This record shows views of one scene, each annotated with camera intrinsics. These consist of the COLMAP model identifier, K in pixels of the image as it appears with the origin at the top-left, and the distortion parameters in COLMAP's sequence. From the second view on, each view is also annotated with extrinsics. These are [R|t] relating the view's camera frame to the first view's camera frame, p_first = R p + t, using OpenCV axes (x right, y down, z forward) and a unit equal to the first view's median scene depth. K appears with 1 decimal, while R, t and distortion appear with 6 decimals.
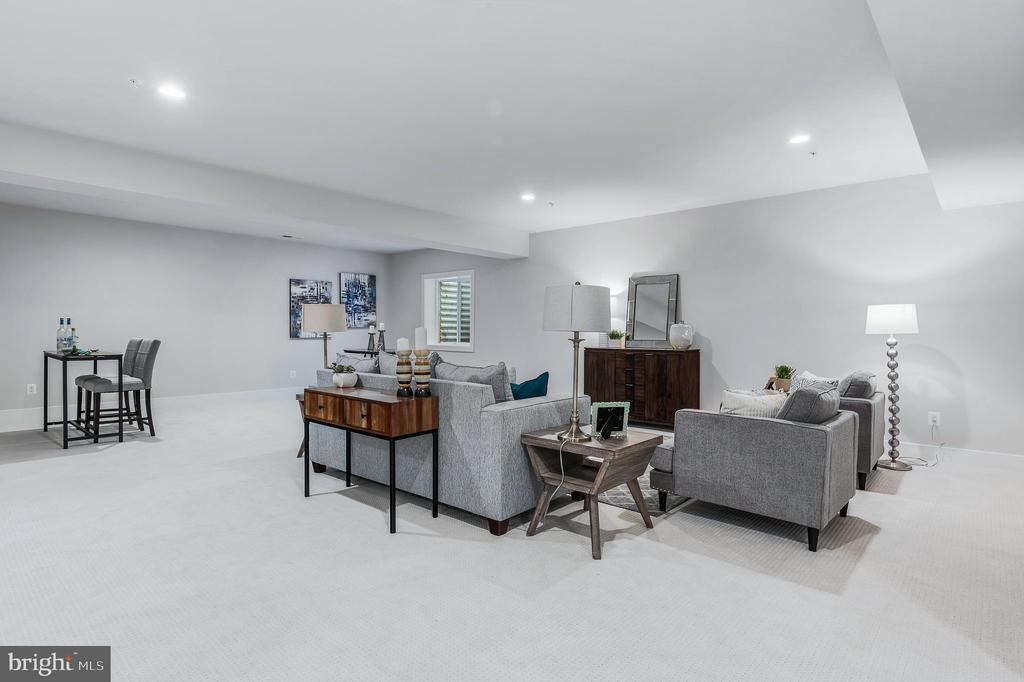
lens RADIAL K [[545.6, 0, 512.0], [0, 545.6, 341.0], [0, 0, 1]] dist [-0.028560, -0.000177]
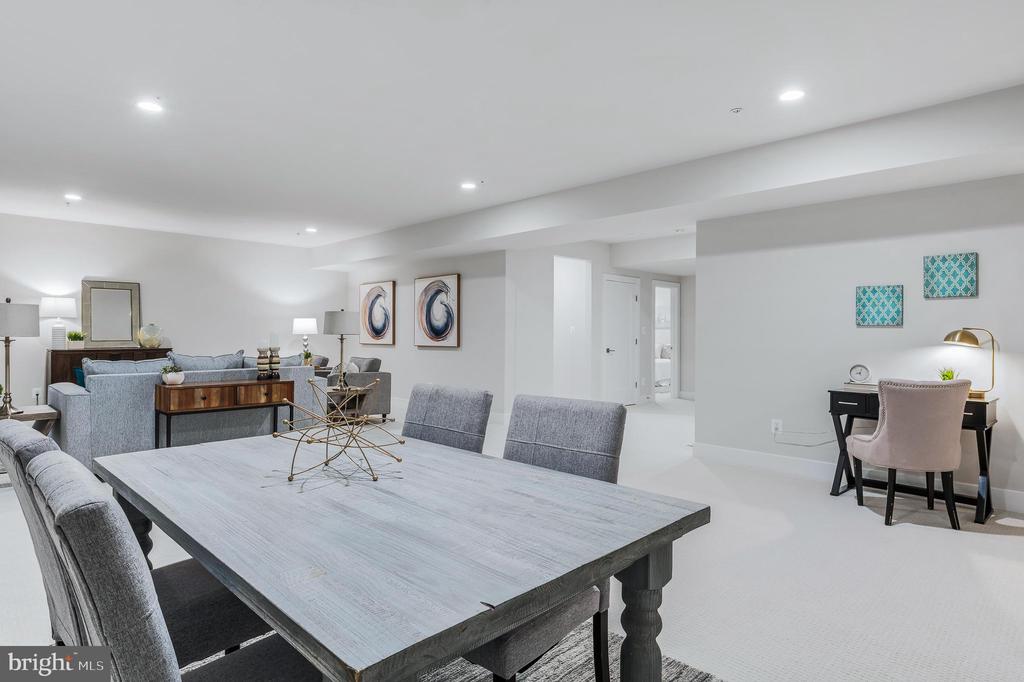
lens RADIAL K [[545.6, 0, 512.0], [0, 545.6, 341.0], [0, 0, 1]] dist [-0.028560, -0.000177]
pose [[0.051204, -0.016966, 0.998544, -0.916008], [0.013189, 0.999780, 0.016311, -0.008574], [-0.998601, 0.012335, 0.051417, 0.163840]]
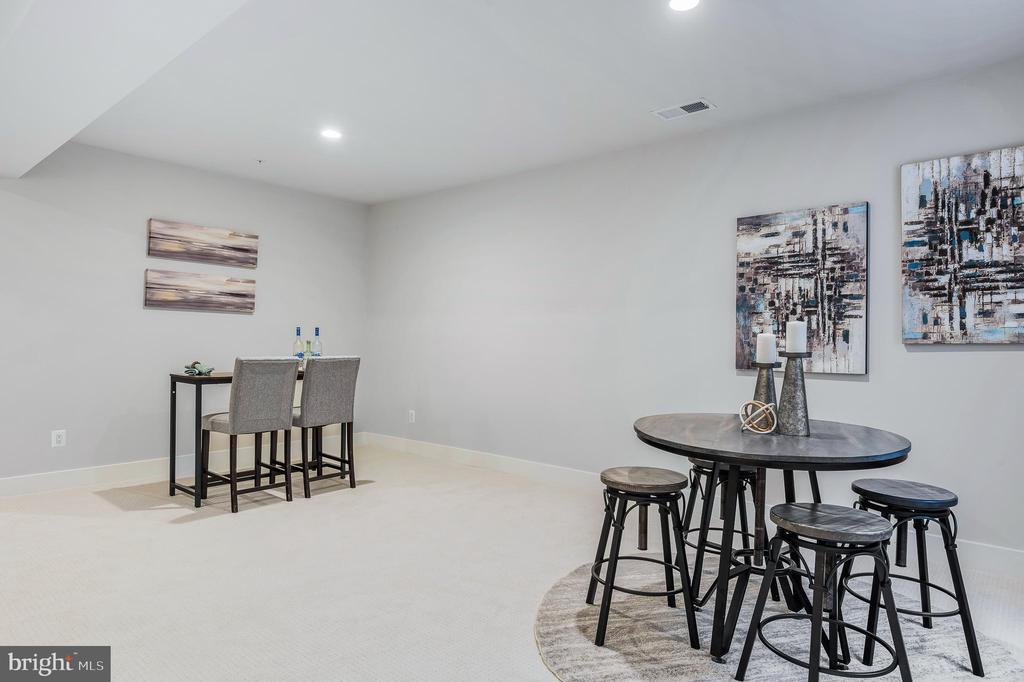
lens RADIAL K [[559.6, 0, 512.0], [0, 559.6, 341.0], [0, 0, 1]] dist [-0.001103, -0.000430]
pose [[0.051171, 0.008485, -0.998654, -0.014712], [-0.026108, 0.999634, 0.007155, -0.036597], [0.998349, 0.025707, 0.051374, 1.239061]]
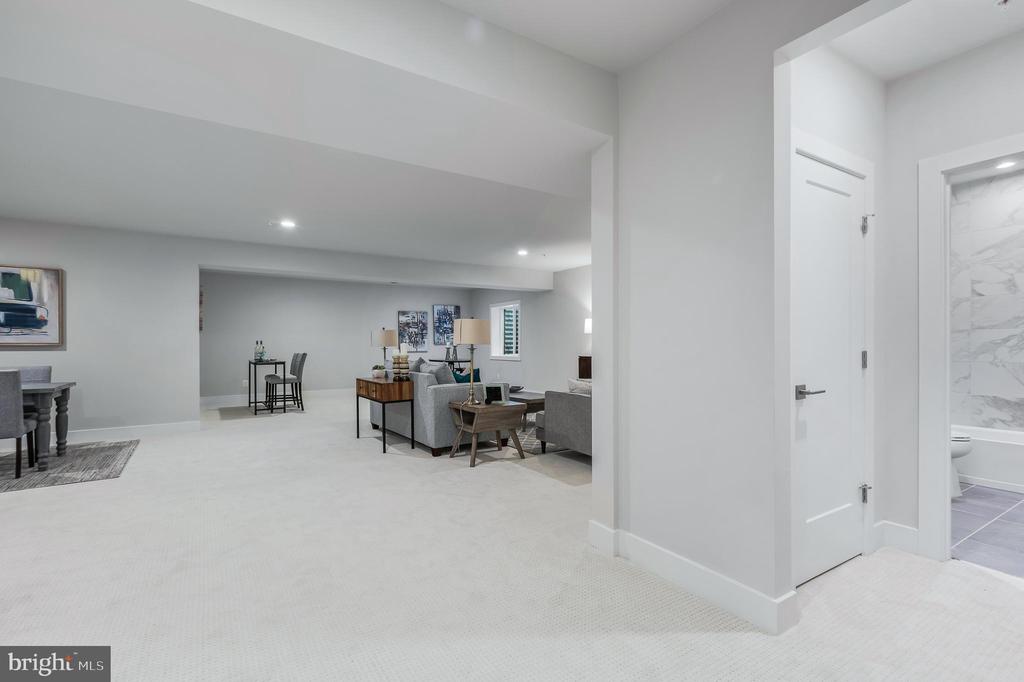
lens RADIAL K [[493.7, 0, 512.0], [0, 493.7, 341.0], [0, 0, 1]] dist [-0.052811, 0.000026]
pose [[0.963000, -0.016571, -0.268993, 0.360073], [0.008820, 0.999511, -0.029998, 0.011997], [0.269359, 0.026516, 0.962675, -0.280910]]
